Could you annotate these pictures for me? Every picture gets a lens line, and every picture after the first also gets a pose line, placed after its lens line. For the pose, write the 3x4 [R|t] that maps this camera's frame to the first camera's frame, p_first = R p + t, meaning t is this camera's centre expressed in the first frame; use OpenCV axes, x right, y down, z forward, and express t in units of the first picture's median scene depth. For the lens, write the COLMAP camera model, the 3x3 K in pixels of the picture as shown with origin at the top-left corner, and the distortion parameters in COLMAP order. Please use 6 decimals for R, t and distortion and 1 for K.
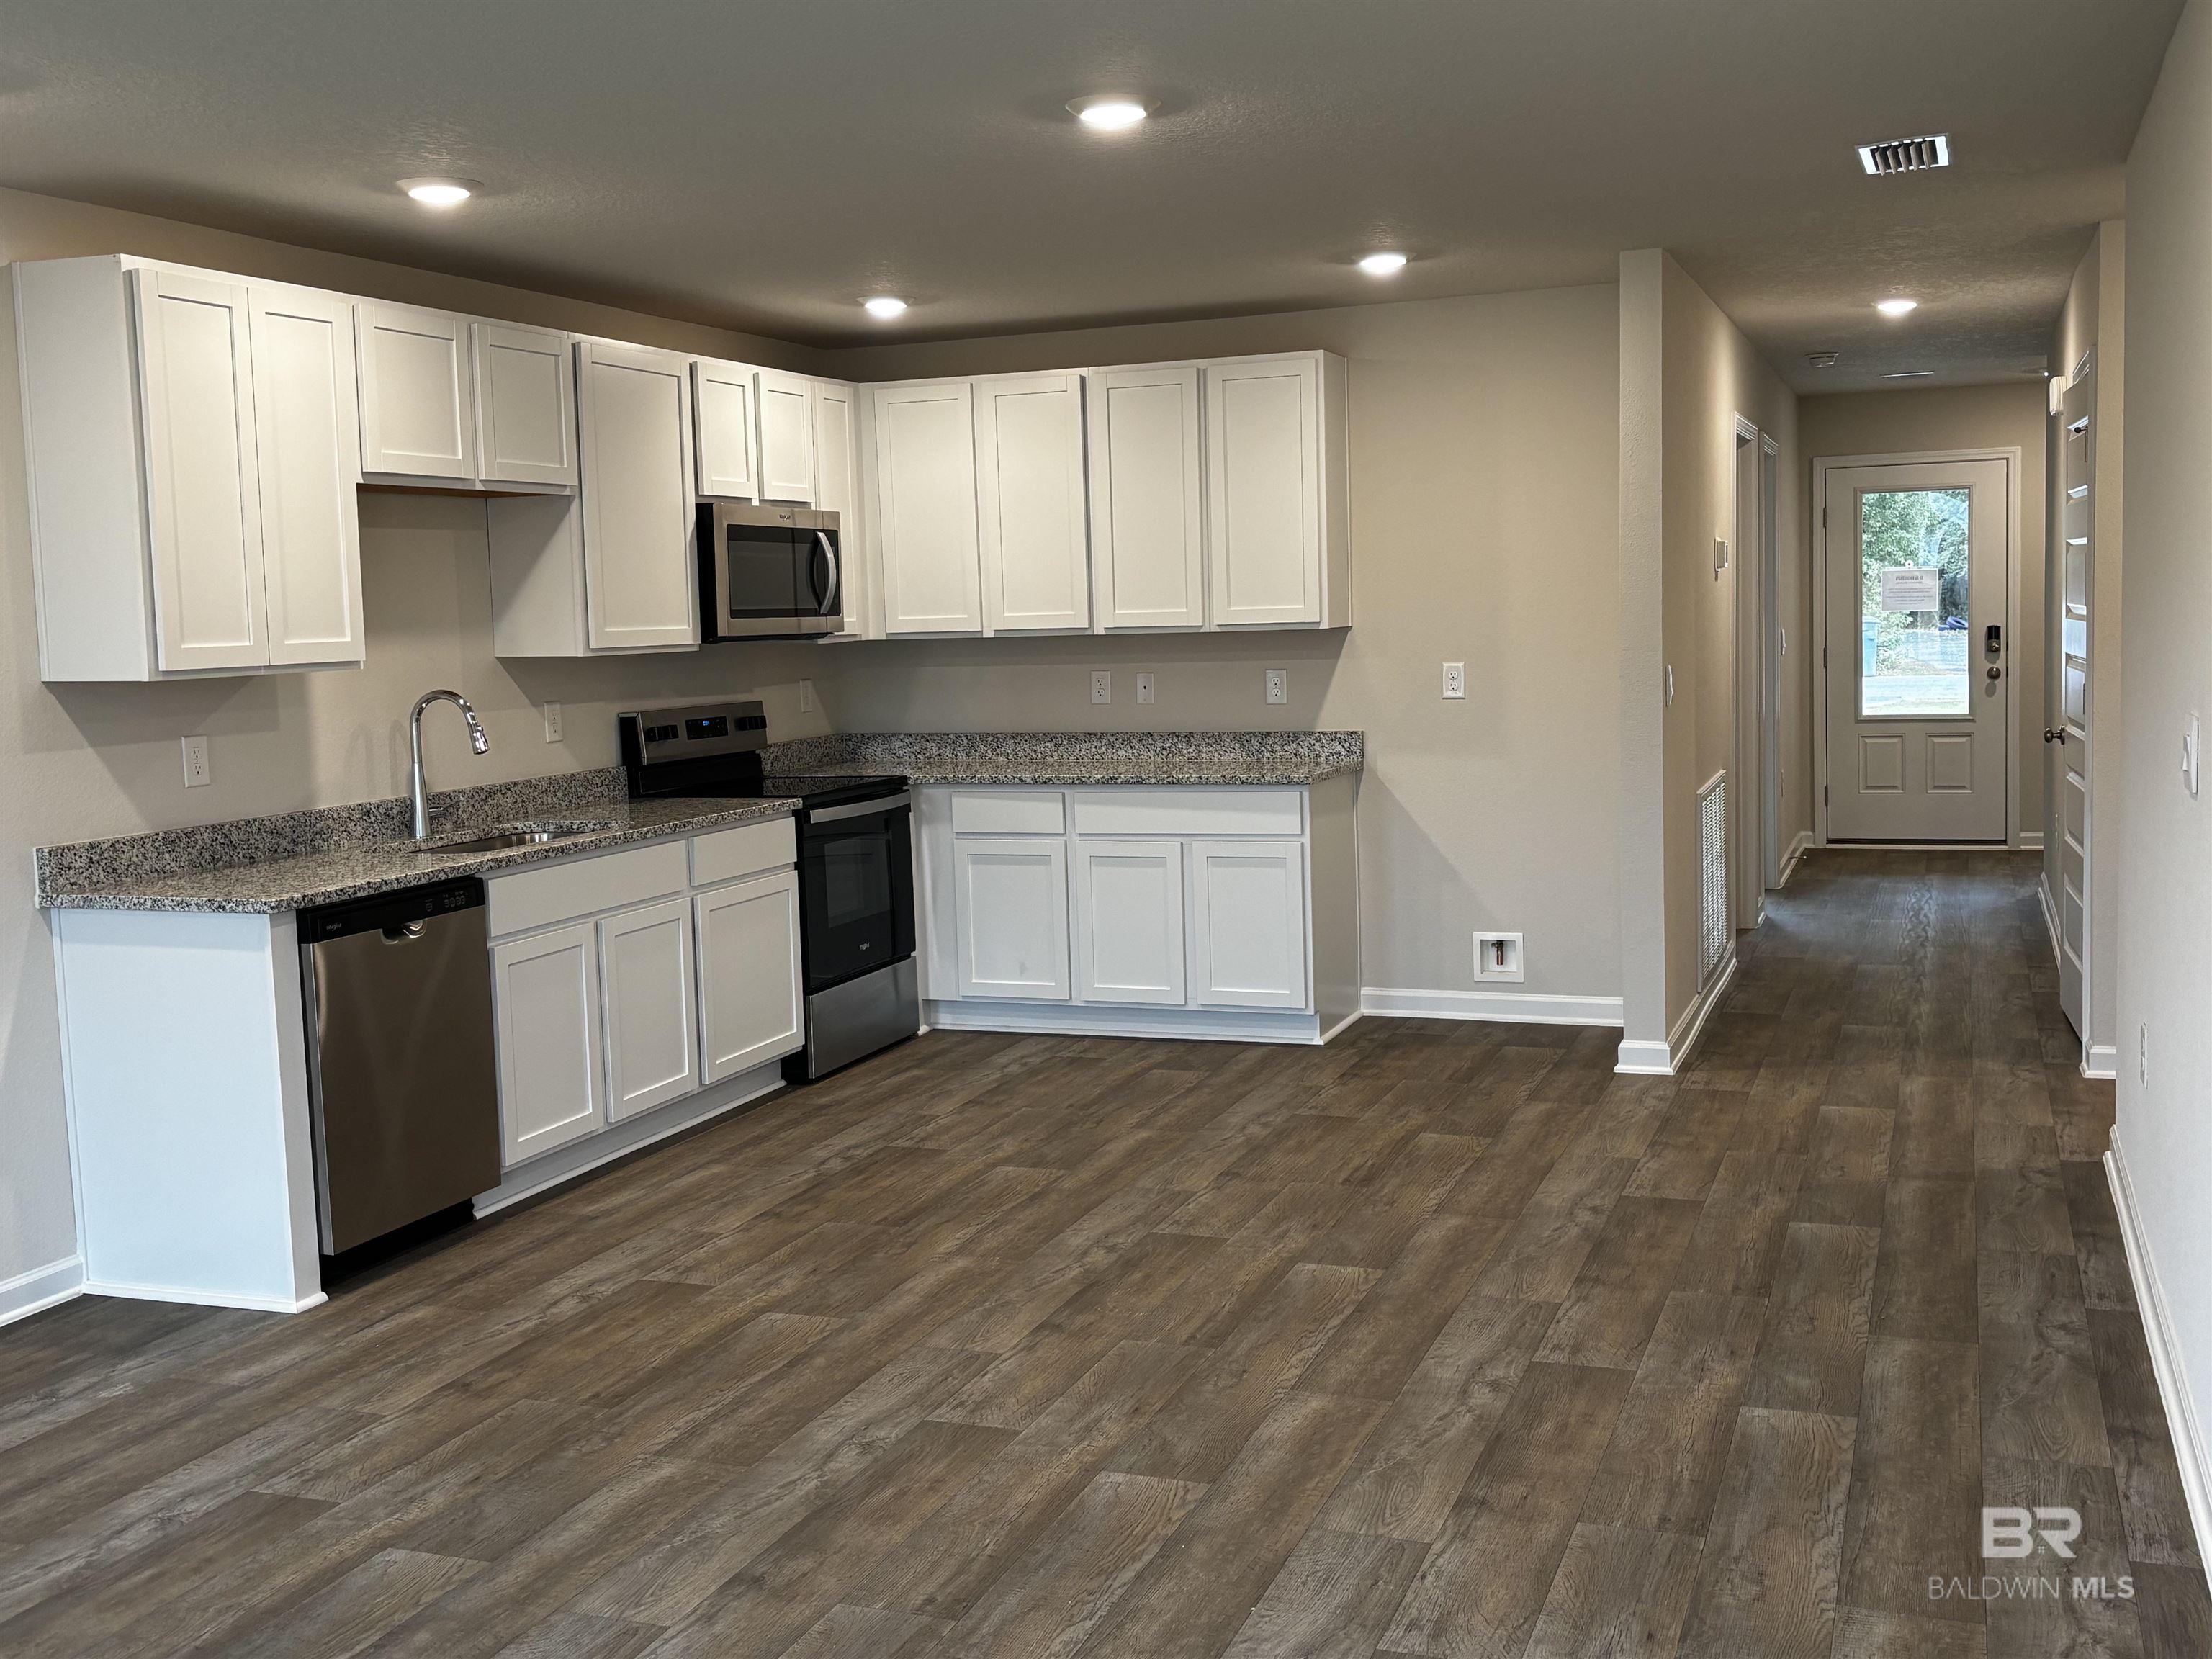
lens RADIAL K [[2174.9, 0, 1111.8], [0, 2174.9, 837.4], [0, 0, 1]] dist [0.025362, 0.000000]
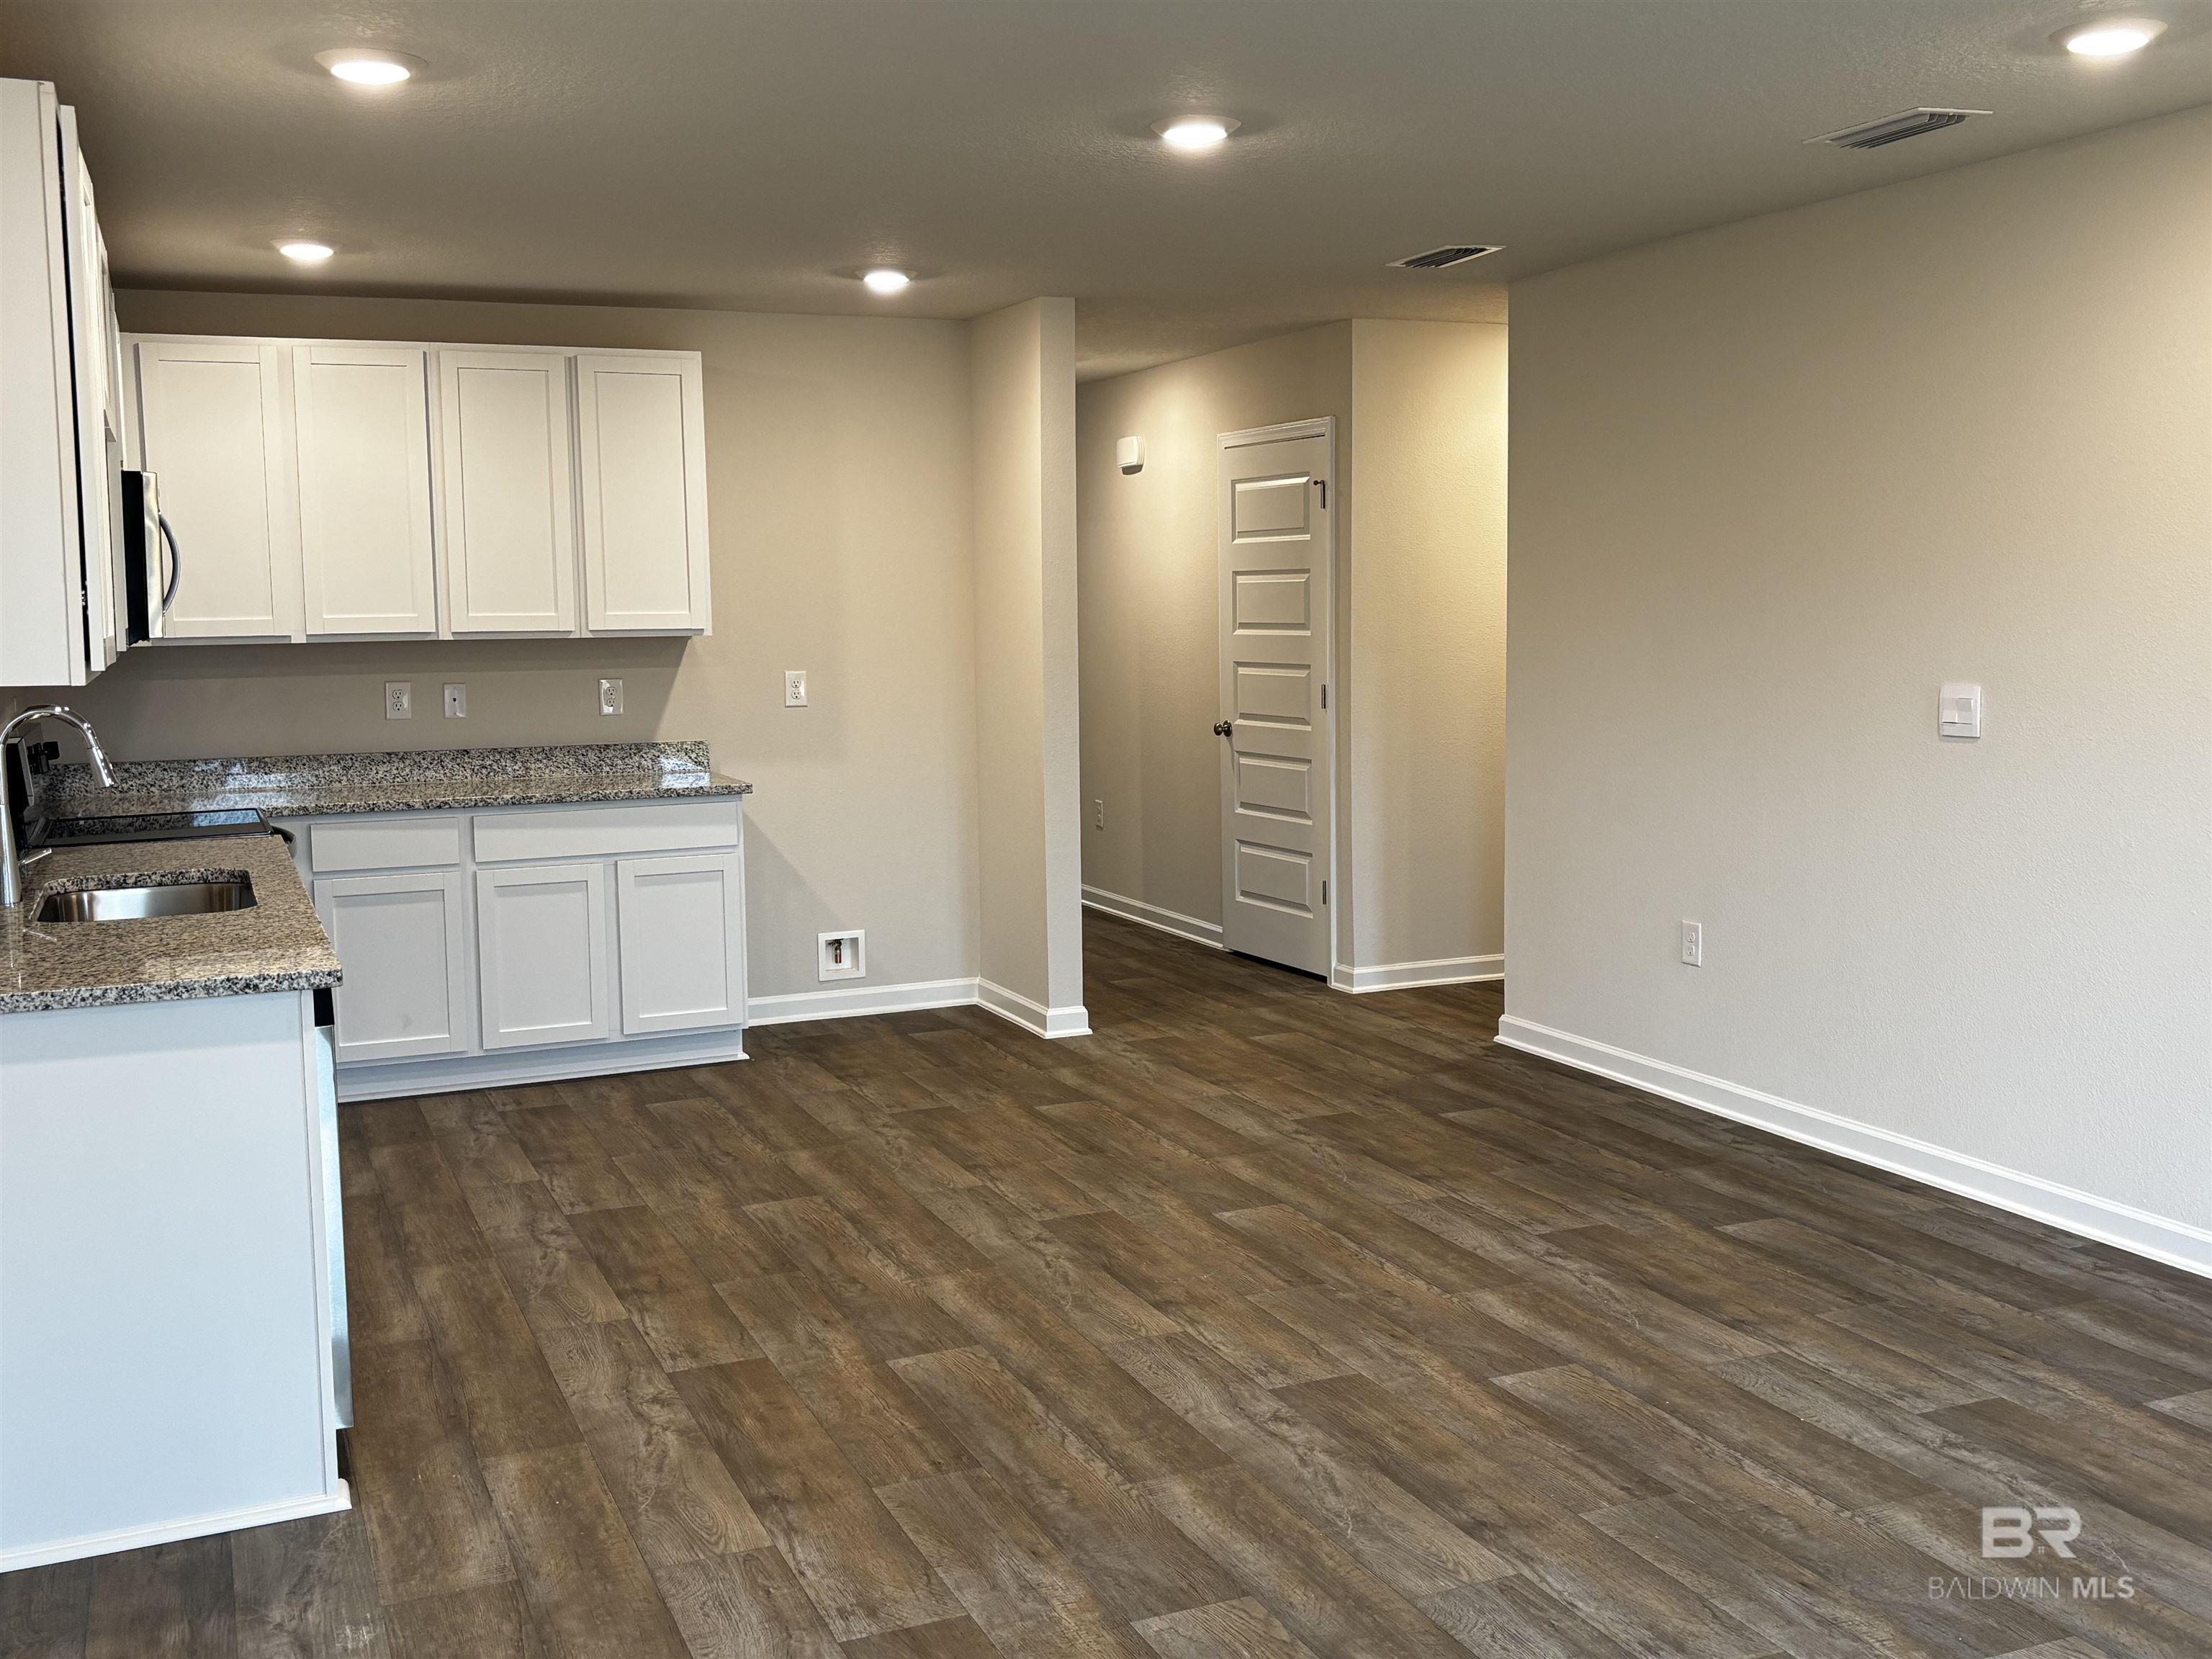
lens RADIAL K [[2174.9, 0, 1118.0], [0, 2174.9, 869.8], [0, 0, 1]] dist [0.025362, 0.000000]
pose [[0.716578, -0.068324, 0.694153, -0.652172], [0.068303, 0.997281, 0.027650, -0.007636], [-0.694155, 0.027599, 0.719297, 0.240008]]
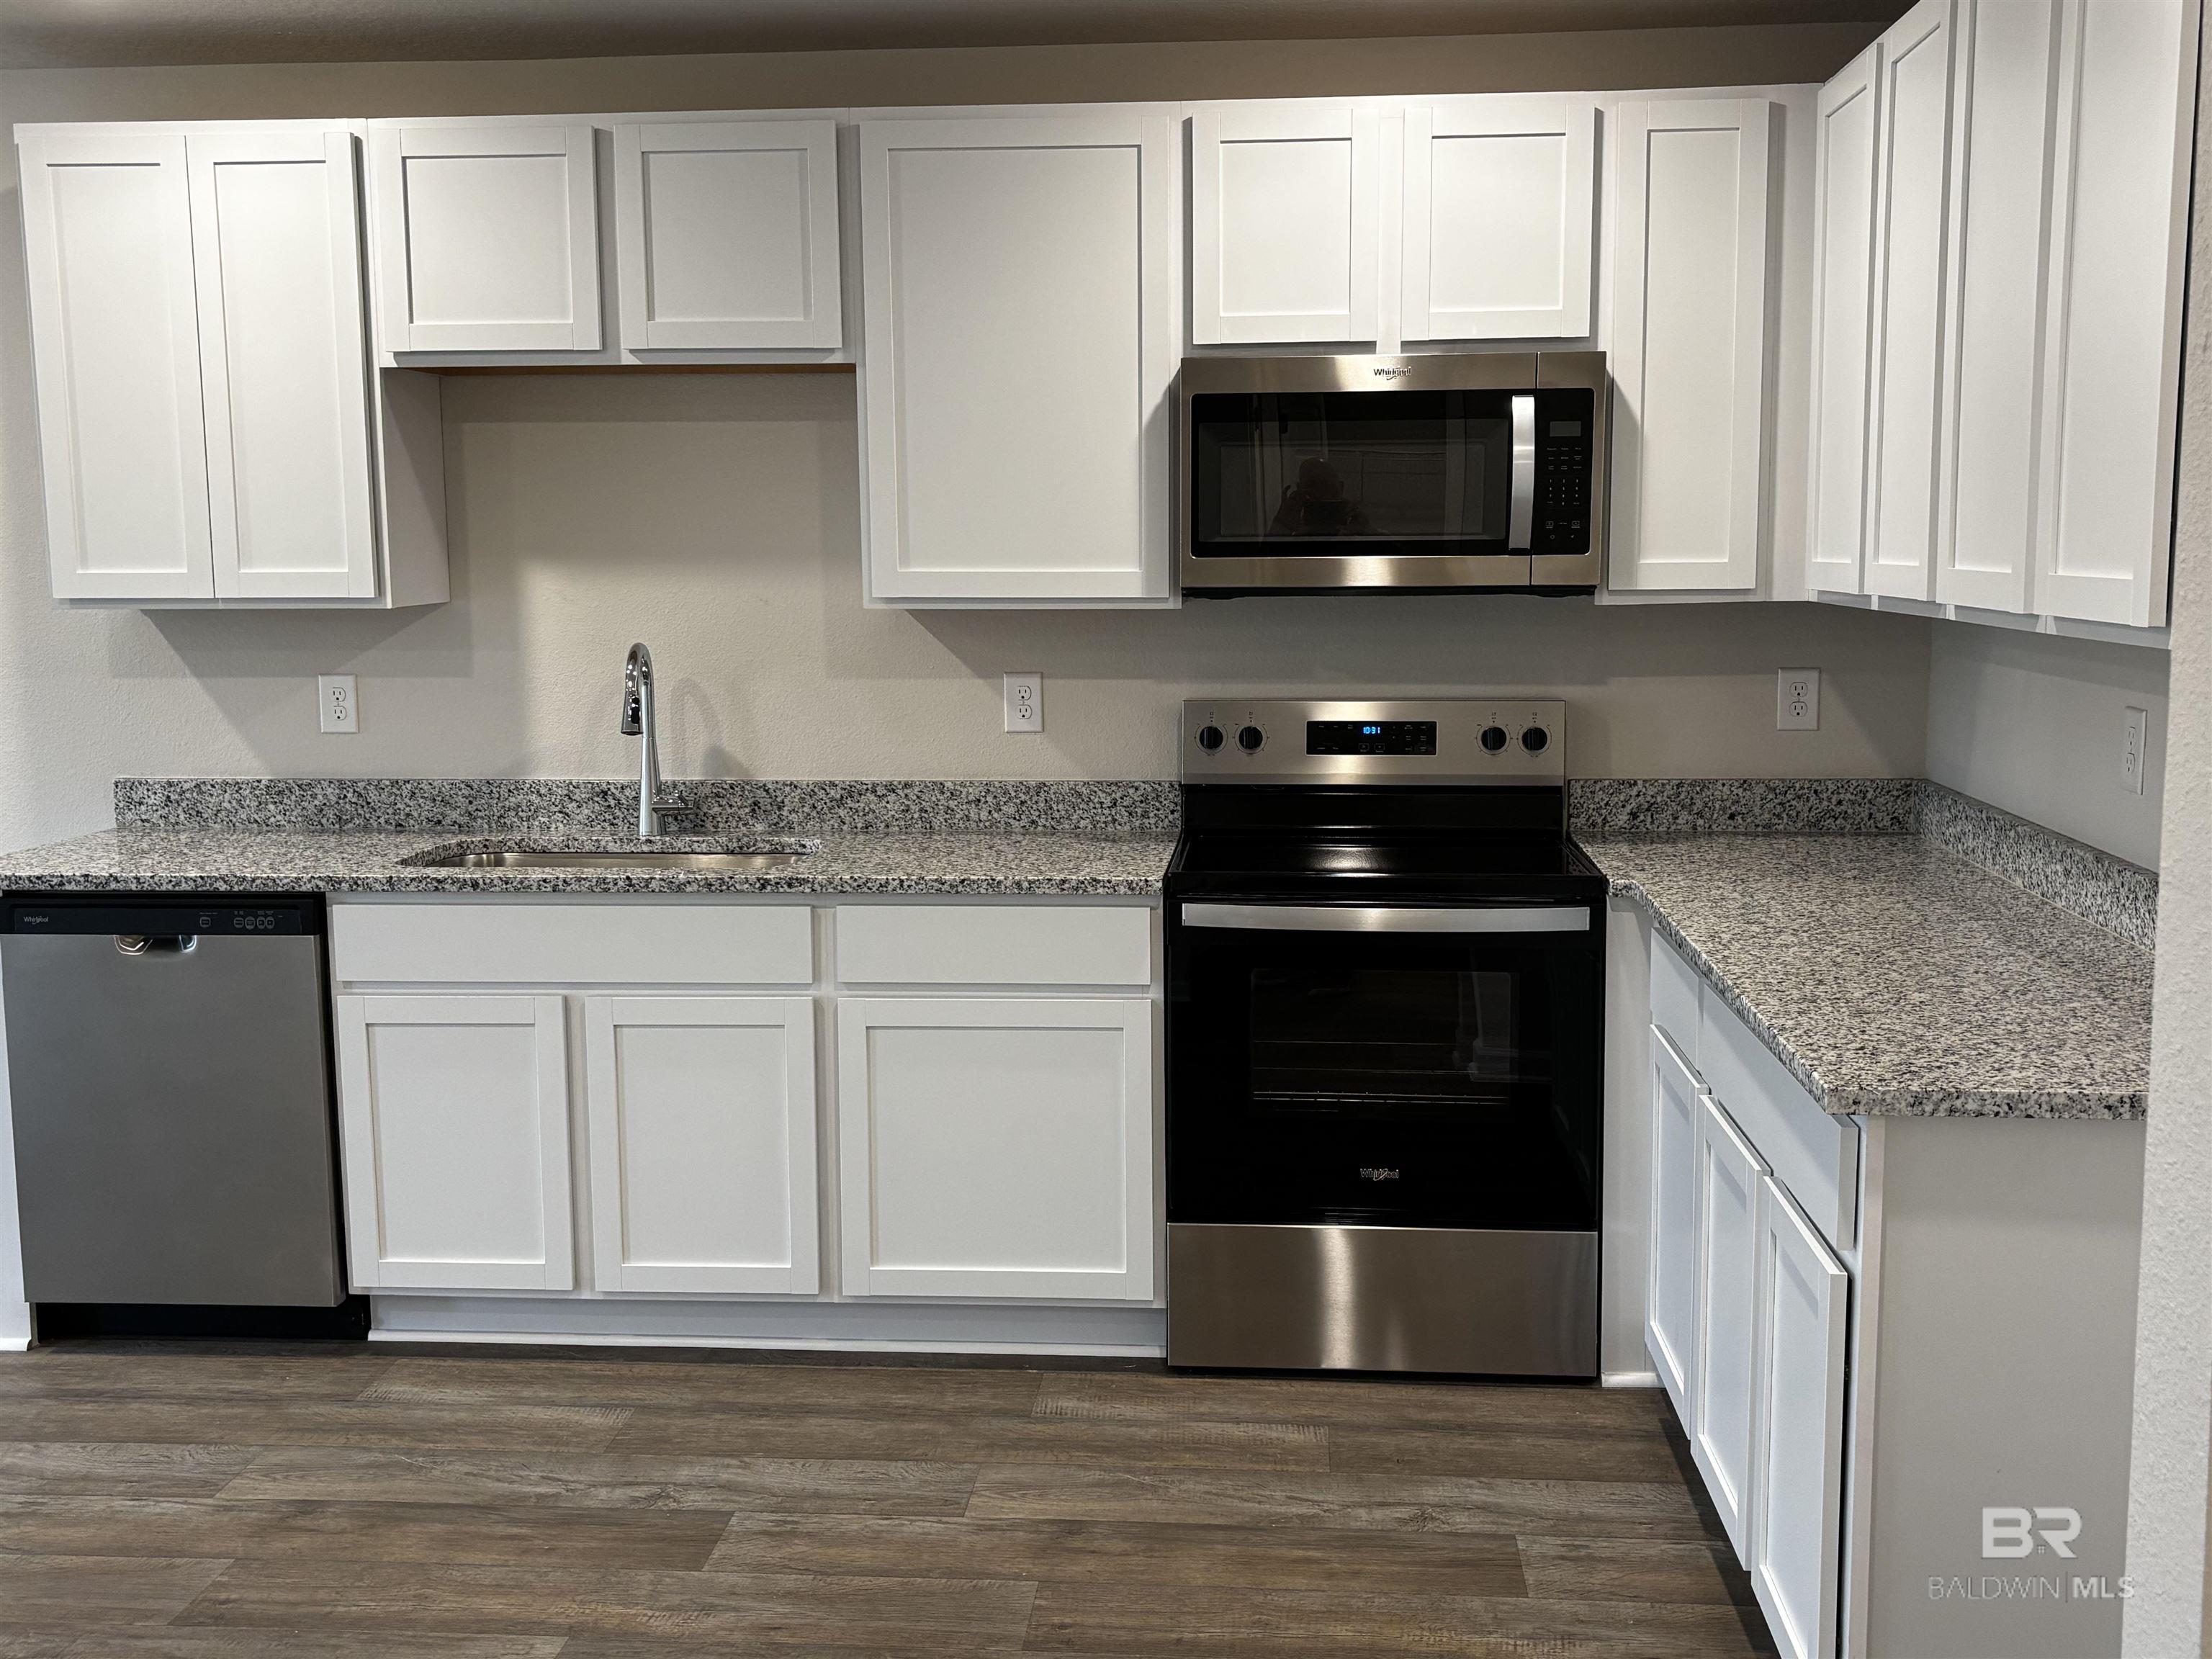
lens RADIAL K [[2174.9, 0, 1116.4], [0, 2174.9, 809.4], [0, 0, 1]] dist [0.025362, 0.000000]
pose [[0.280155, 0.147949, -0.948485, 0.509925], [-0.105028, 0.986845, 0.122910, -0.137497], [0.954192, 0.065184, 0.292008, 1.087298]]
